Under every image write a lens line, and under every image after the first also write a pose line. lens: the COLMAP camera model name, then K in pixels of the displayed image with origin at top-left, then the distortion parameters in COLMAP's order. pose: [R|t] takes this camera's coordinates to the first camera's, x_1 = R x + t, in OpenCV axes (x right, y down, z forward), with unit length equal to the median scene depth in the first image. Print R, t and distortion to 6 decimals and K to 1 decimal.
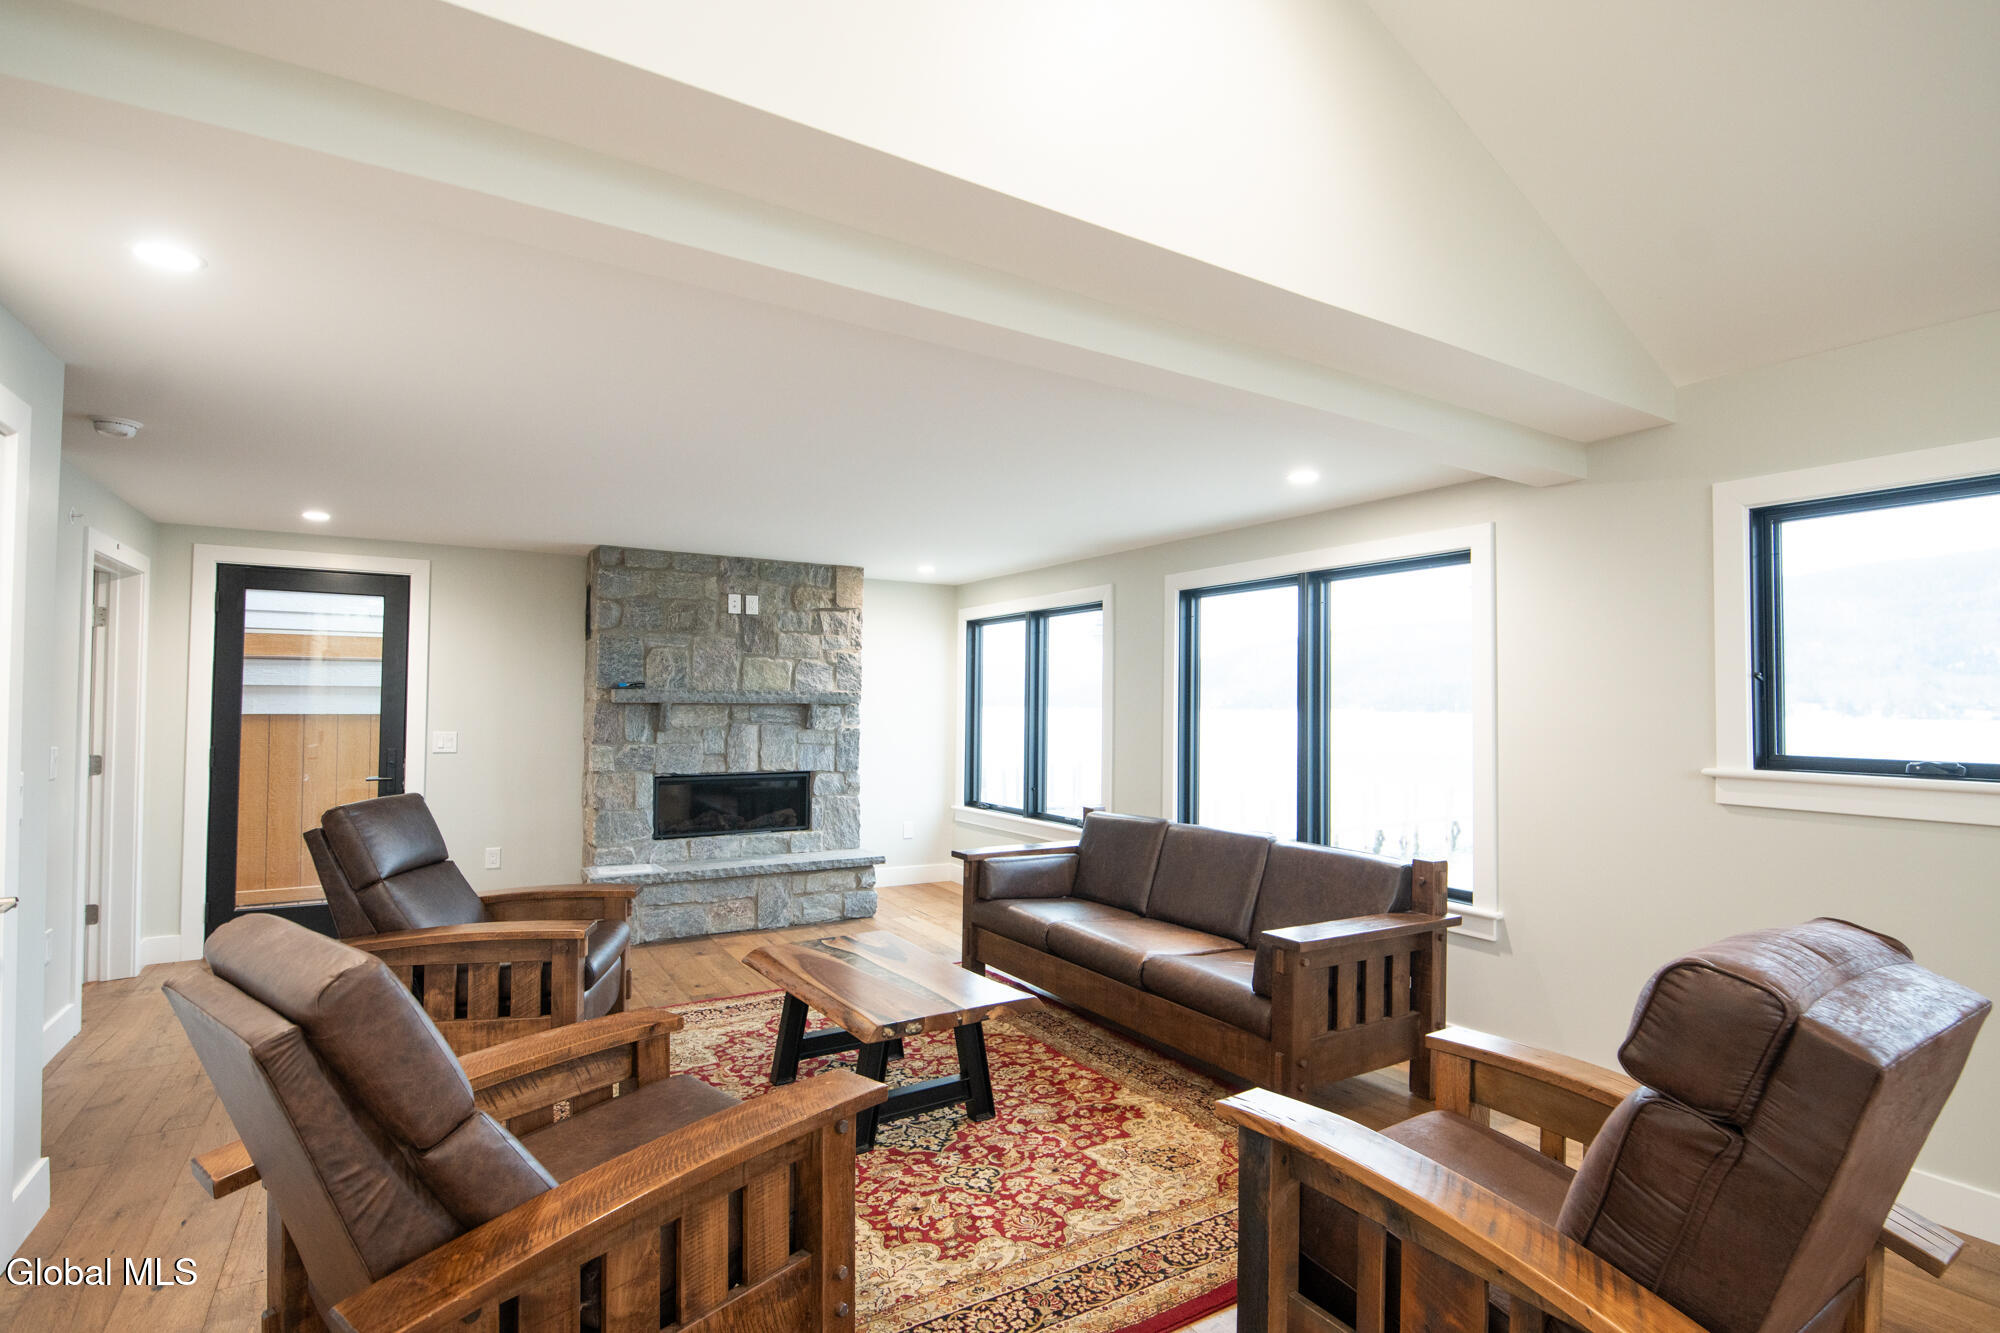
lens RADIAL K [[957.7, 0, 997.9], [0, 957.7, 689.2], [0, 0, 1]] dist [-0.000246, 0.000056]
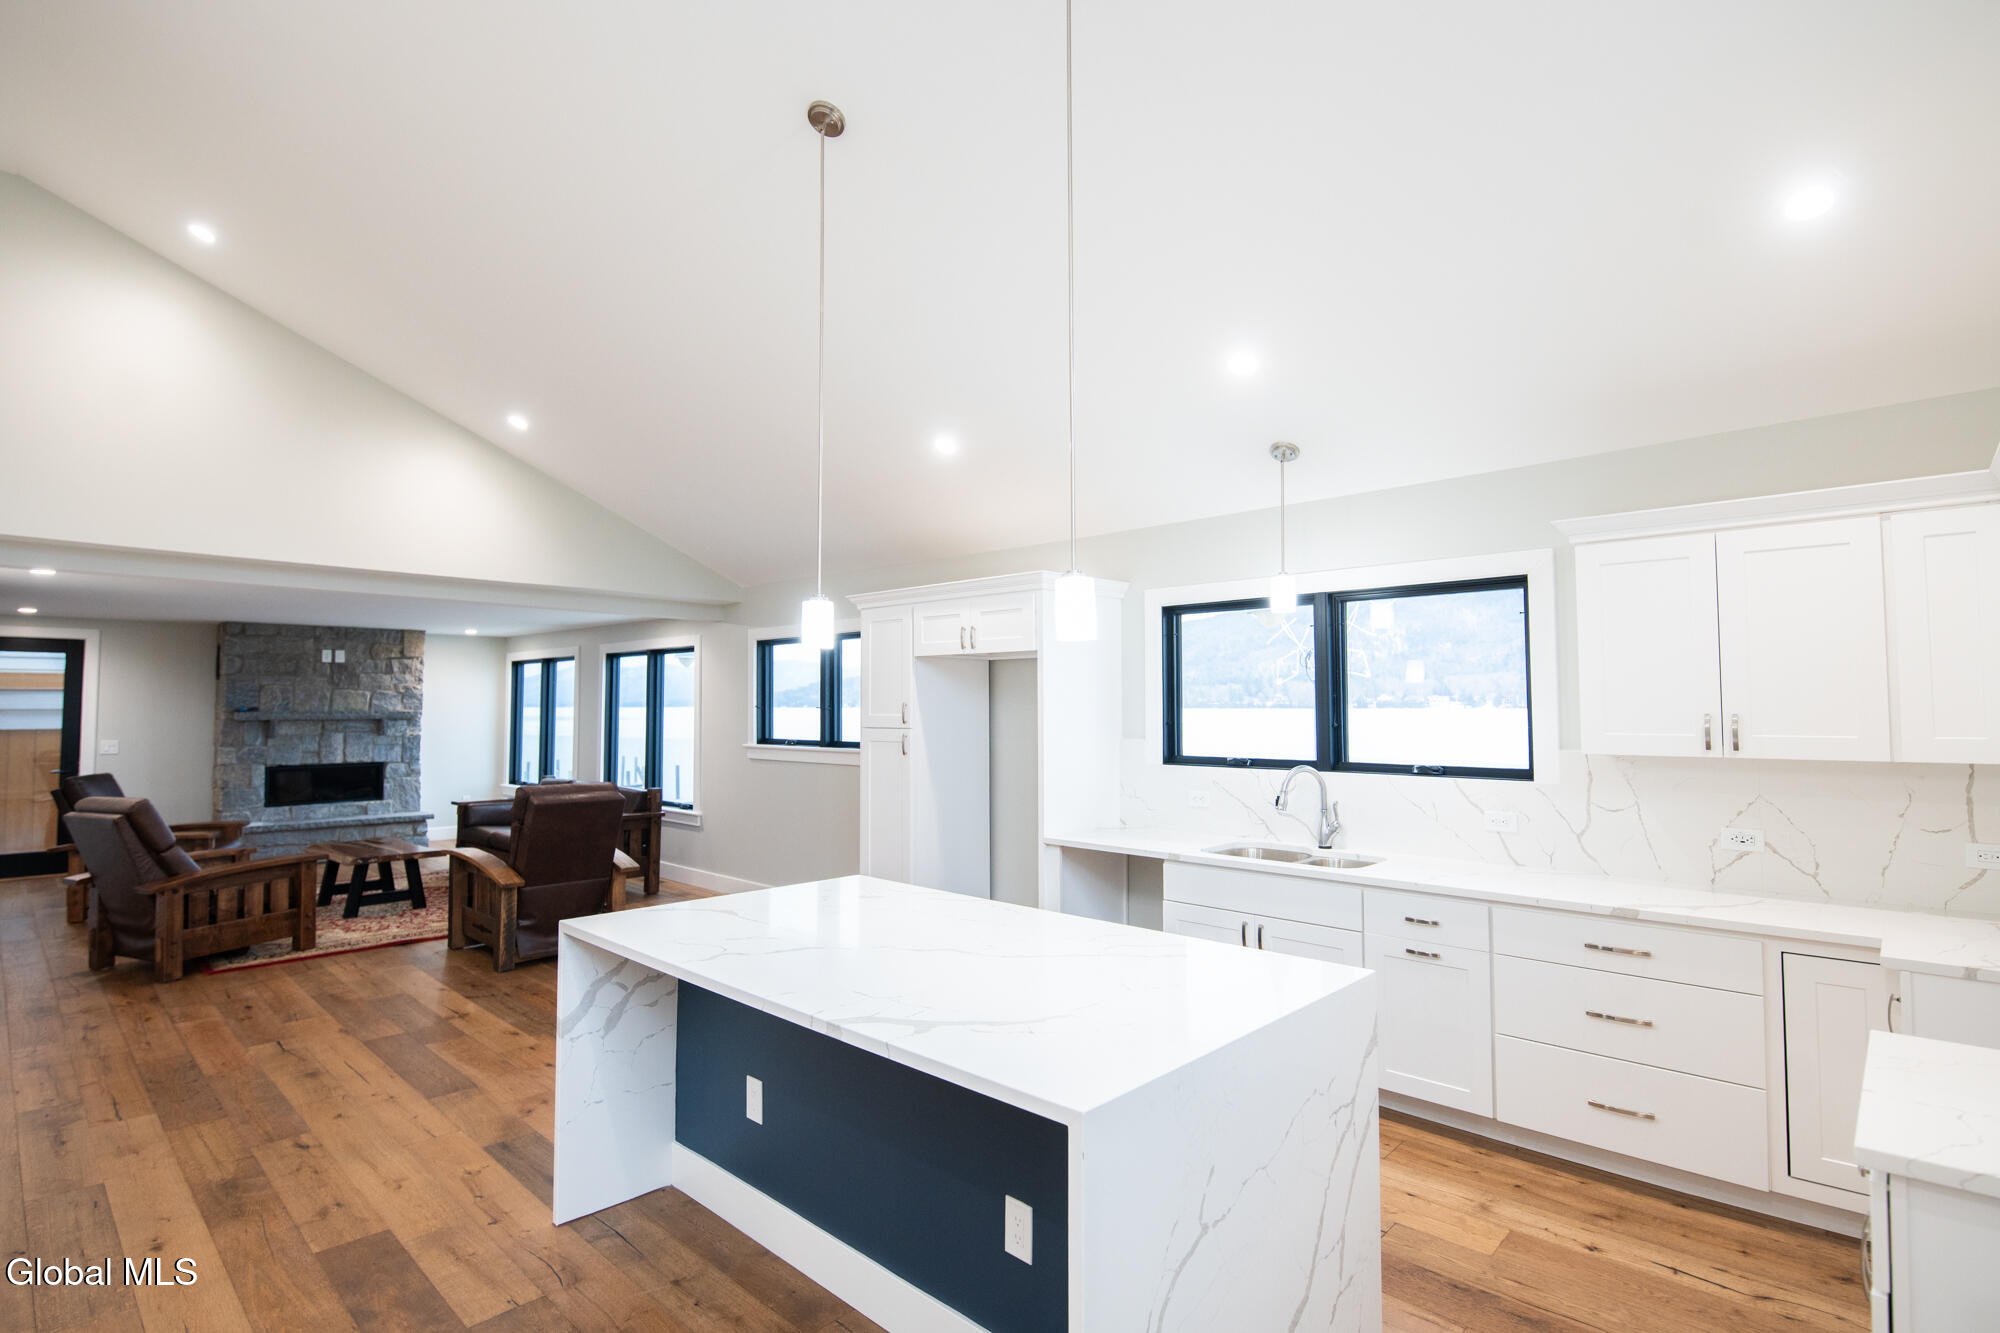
lens RADIAL K [[960.7, 0, 1000.0], [0, 960.7, 666.5], [0, 0, 1]] dist [-0.015577, -0.001289]
pose [[0.960937, 0.000794, 0.276766, 0.355596], [0.005874, 0.999712, -0.023261, -0.029219], [-0.276705, 0.023978, 0.960656, -0.811188]]
